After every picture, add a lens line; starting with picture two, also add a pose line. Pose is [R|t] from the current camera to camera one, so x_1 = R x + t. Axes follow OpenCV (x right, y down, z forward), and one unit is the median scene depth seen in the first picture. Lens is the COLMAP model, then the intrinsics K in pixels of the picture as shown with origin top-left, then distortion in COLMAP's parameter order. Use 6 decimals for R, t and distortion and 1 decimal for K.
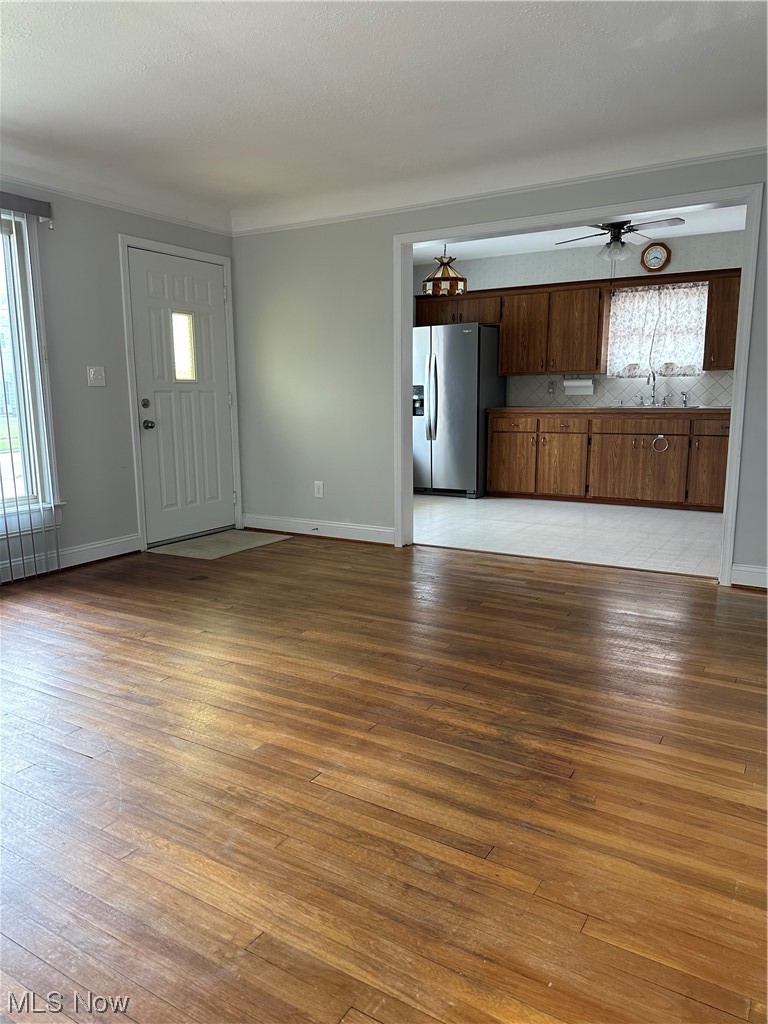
lens RADIAL K [[734.1, 0, 351.0], [0, 734.1, 545.4], [0, 0, 1]] dist [0.015425, -0.034045]
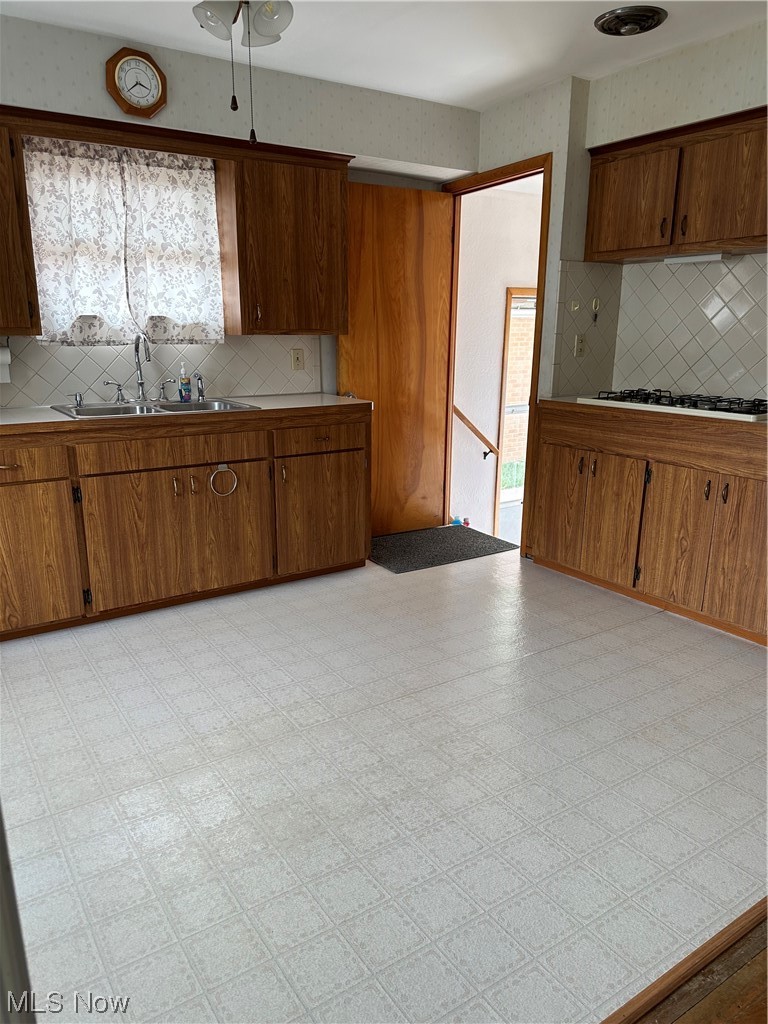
lens RADIAL K [[734.1, 0, 369.8], [0, 734.1, 533.5], [0, 0, 1]] dist [0.015425, -0.034045]
pose [[0.396578, -0.237210, 0.886824, 0.000957], [0.180957, 0.967284, 0.177810, -0.164794], [-0.899989, 0.089961, 0.426529, 0.655867]]
